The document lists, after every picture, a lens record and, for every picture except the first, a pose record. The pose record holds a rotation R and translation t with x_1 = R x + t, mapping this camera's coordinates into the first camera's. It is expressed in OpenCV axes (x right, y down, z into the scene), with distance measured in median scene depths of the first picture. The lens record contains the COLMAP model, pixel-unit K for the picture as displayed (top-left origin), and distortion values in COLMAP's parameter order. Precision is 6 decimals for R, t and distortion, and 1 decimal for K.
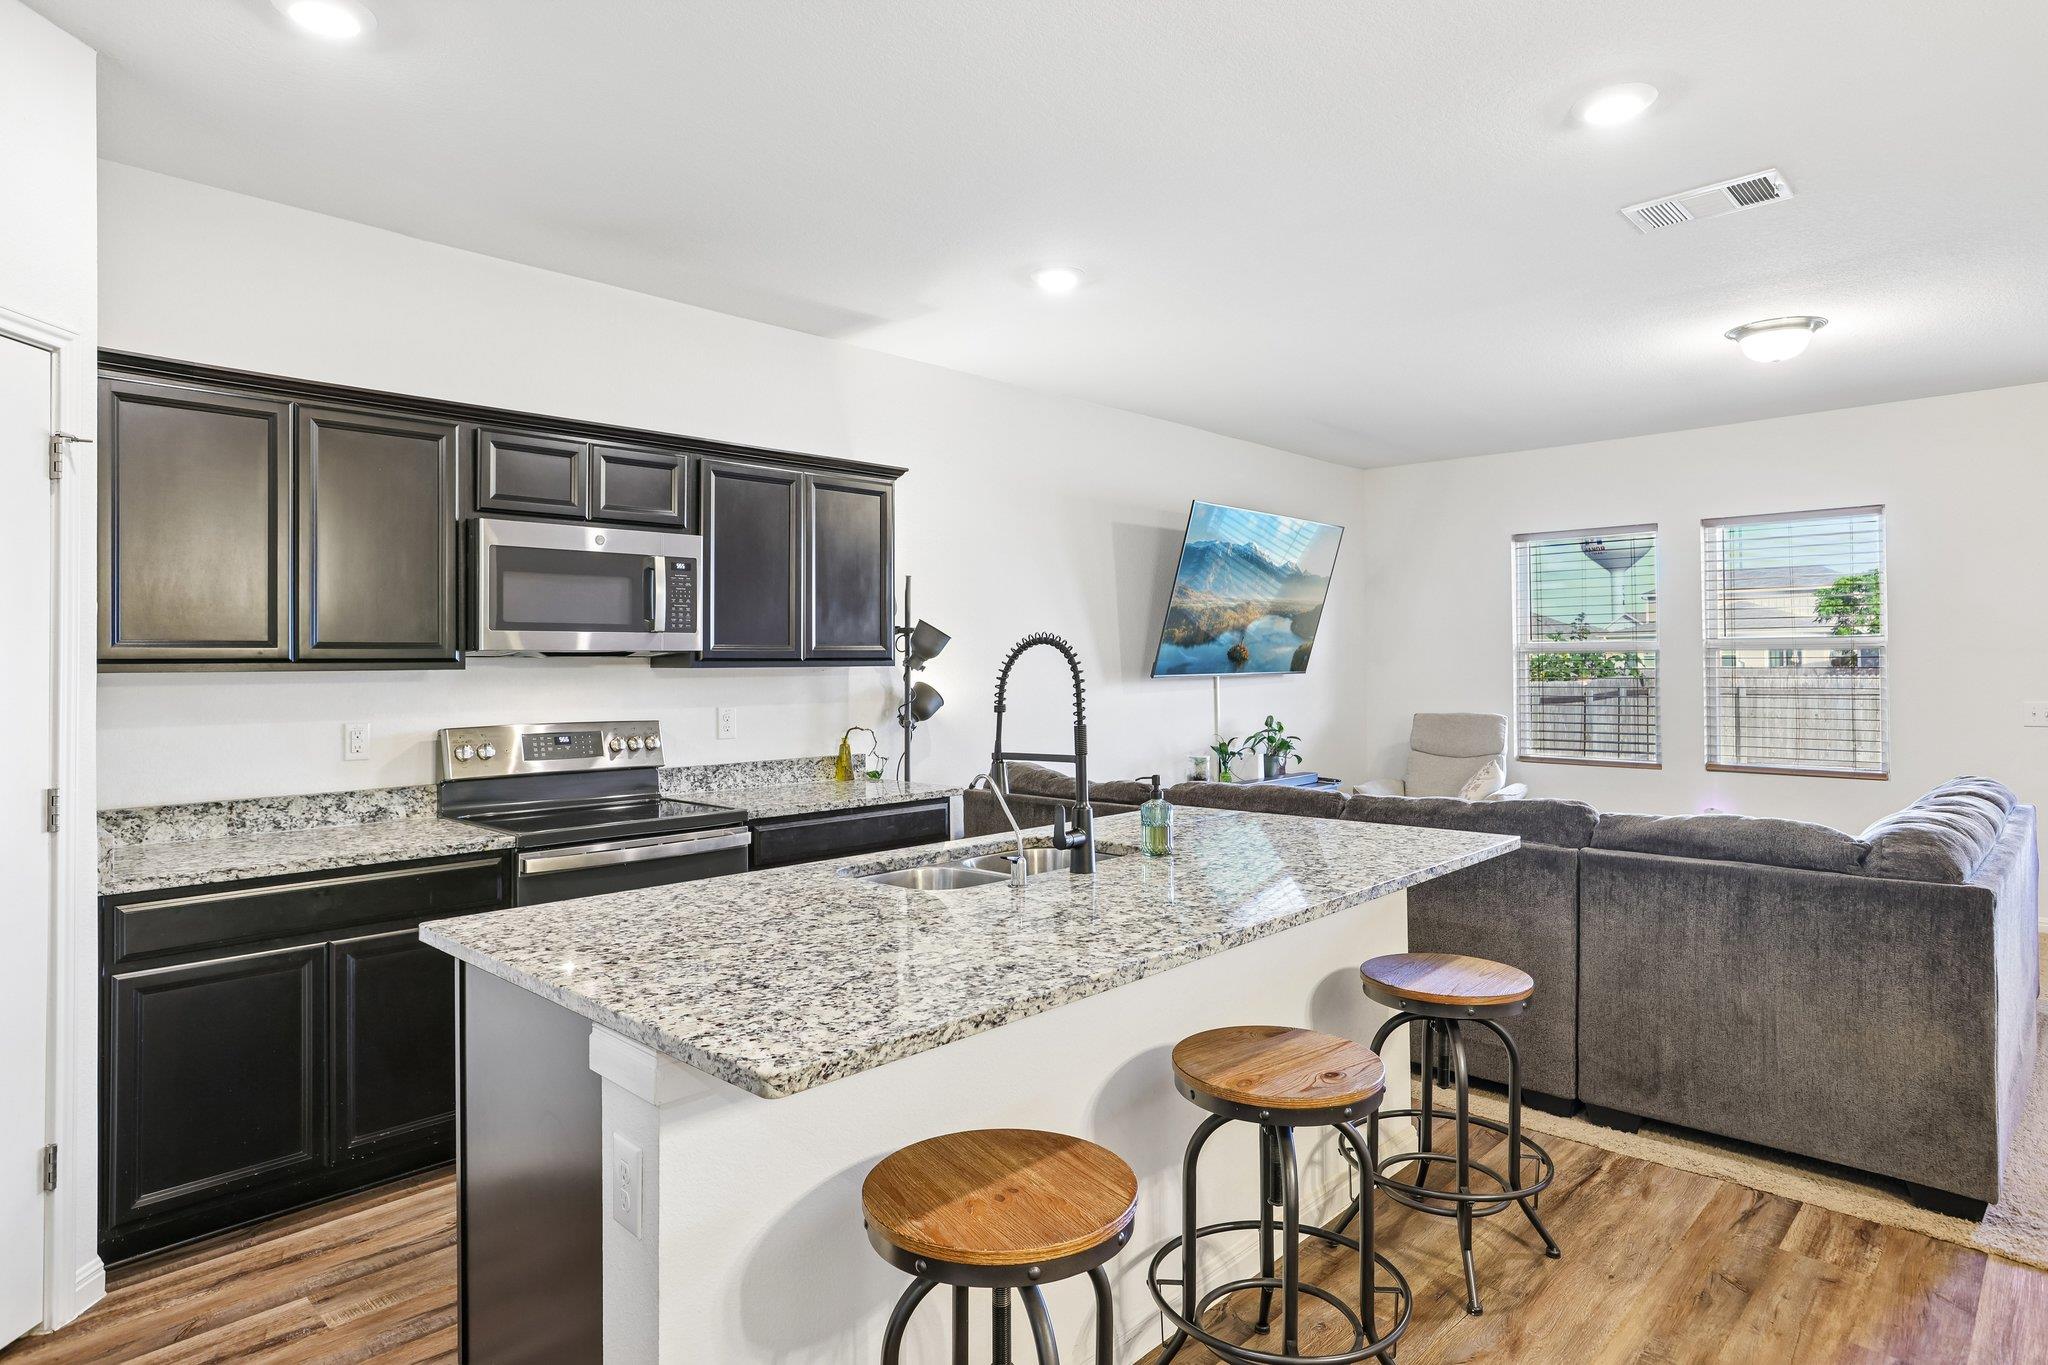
lens RADIAL K [[1139.5, 0, 1038.2], [0, 1139.5, 651.1], [0, 0, 1]] dist [-0.020994, 0.008865]
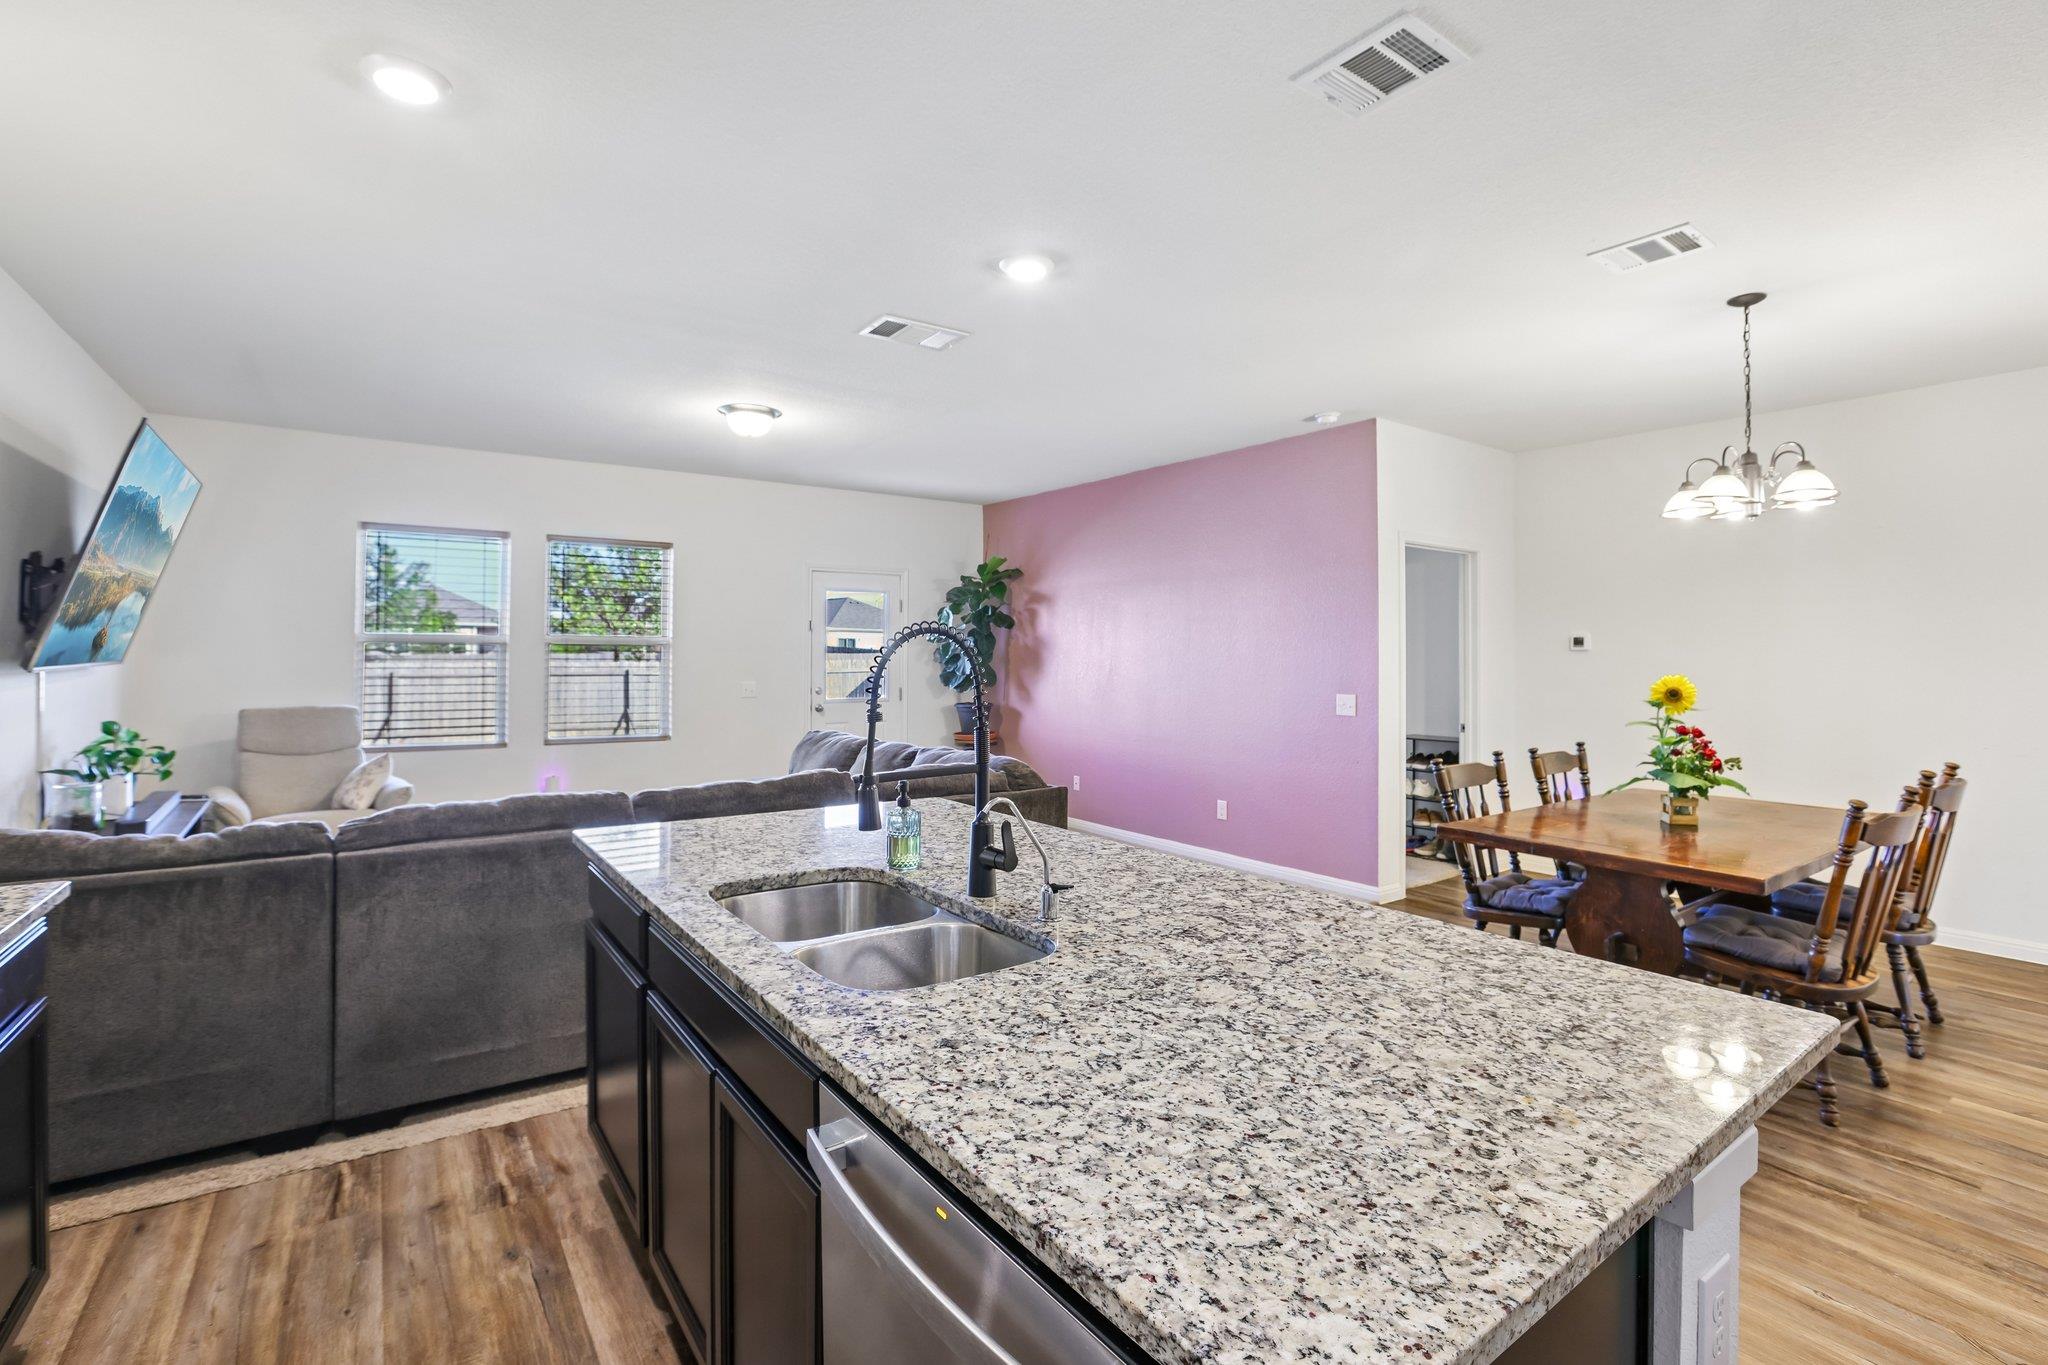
lens RADIAL K [[922.4, 0, 1014.0], [0, 922.4, 648.2], [0, 0, 1]] dist [-0.048650, 0.007129]
pose [[0.196349, 0.014687, 0.980424, -0.490321], [-0.019734, 0.999744, -0.011024, 0.007612], [-0.980335, -0.017183, 0.196589, 0.624348]]
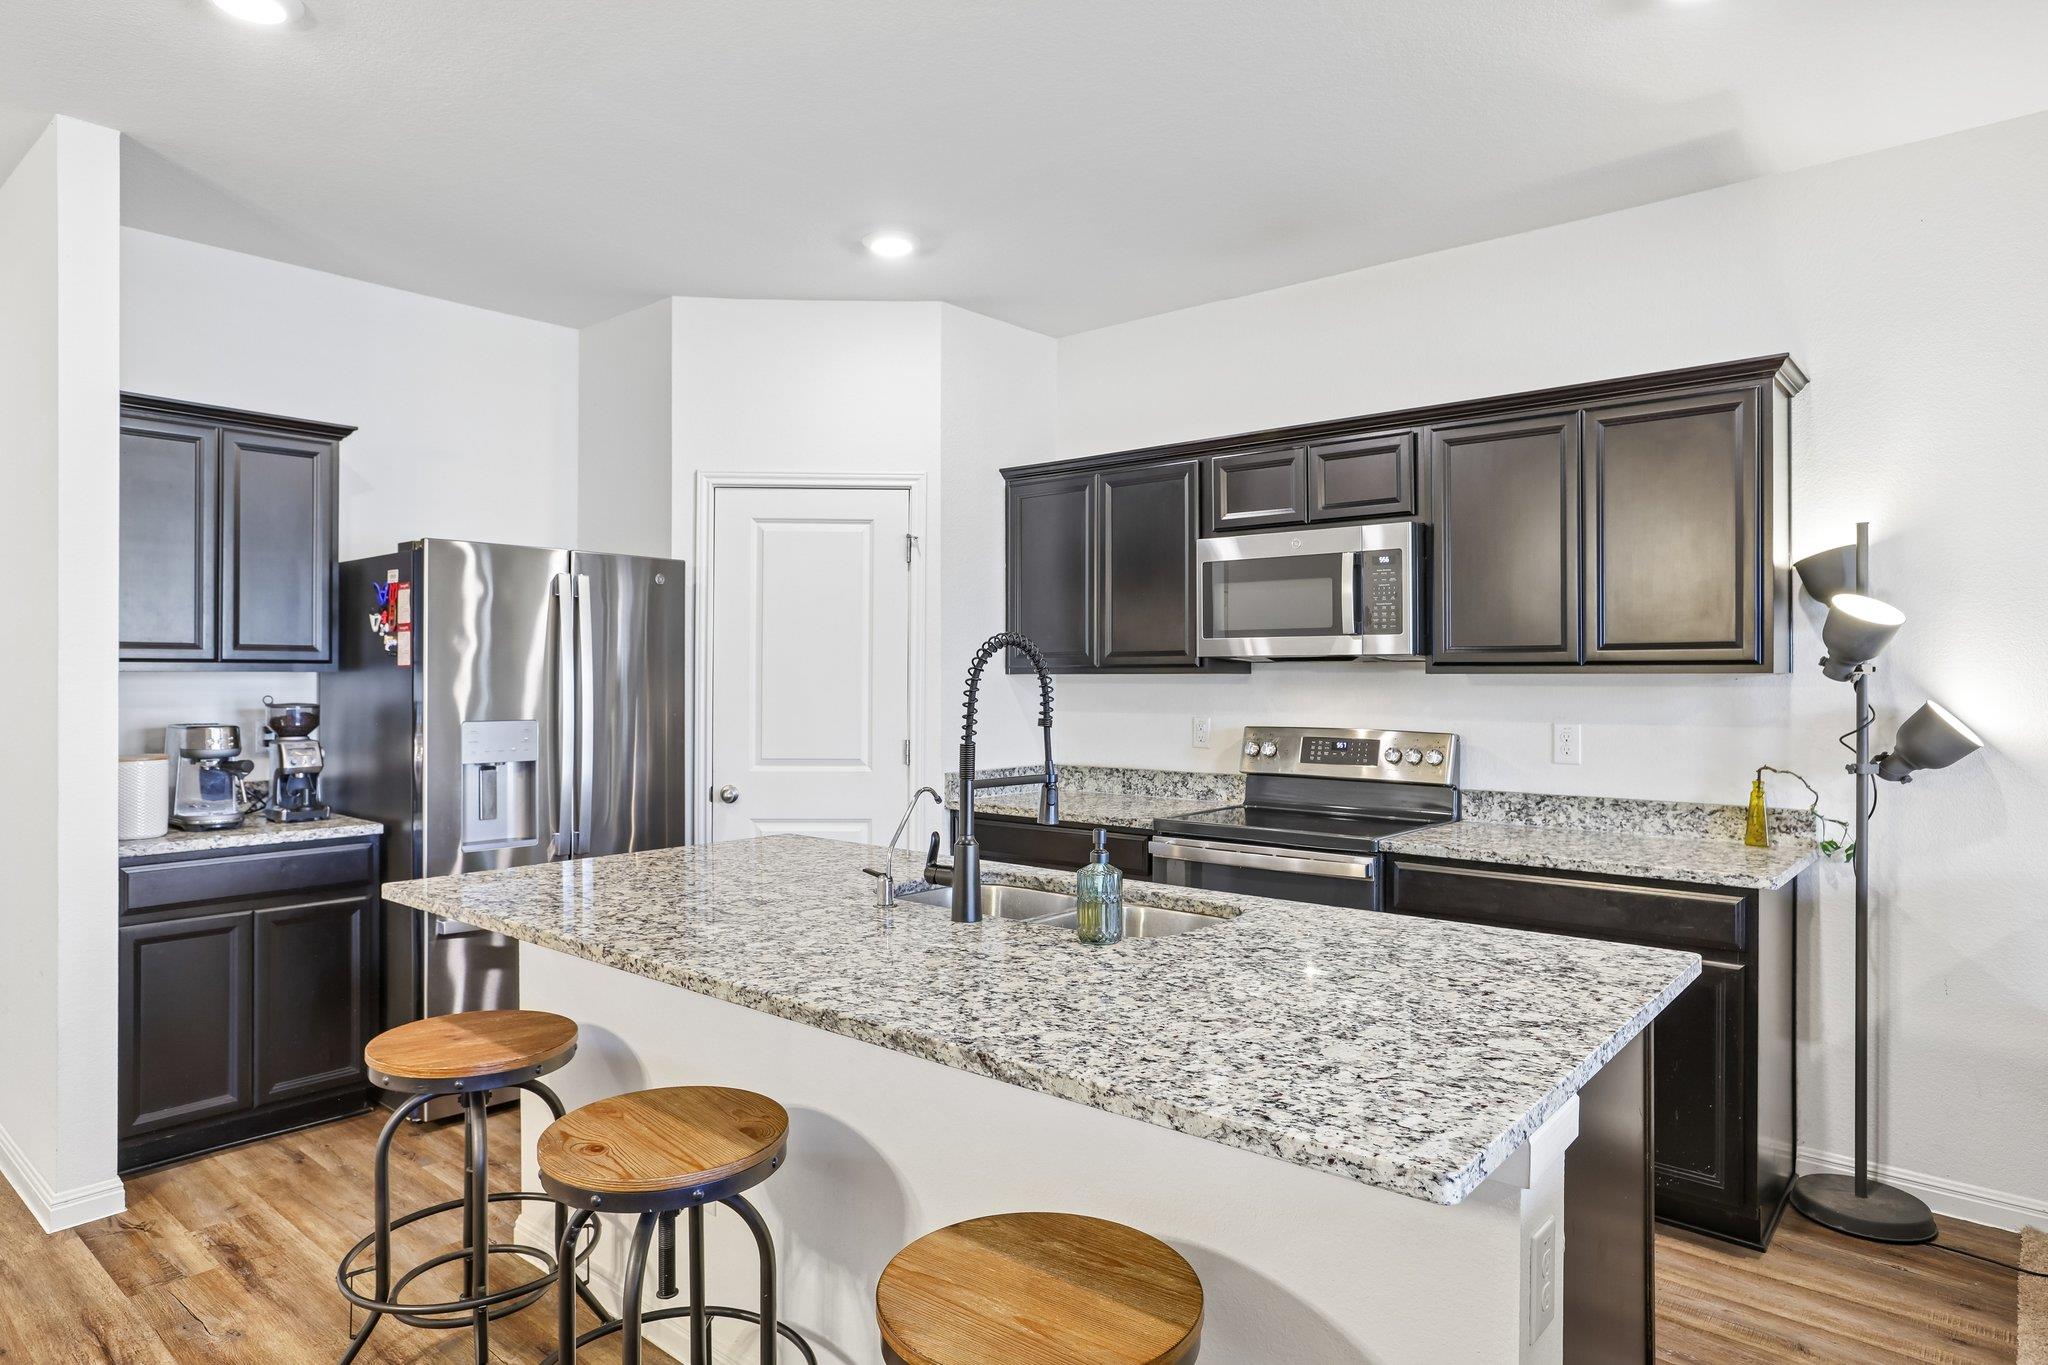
lens RADIAL K [[1197.1, 0, 1007.5], [0, 1197.1, 667.4], [0, 0, 1]] dist [-0.035540, 0.005625]
pose [[0.048691, 0.001463, -0.998813, 0.674711], [0.010269, 0.999945, 0.001965, 0.005501], [0.998761, -0.010353, 0.048674, 0.730516]]
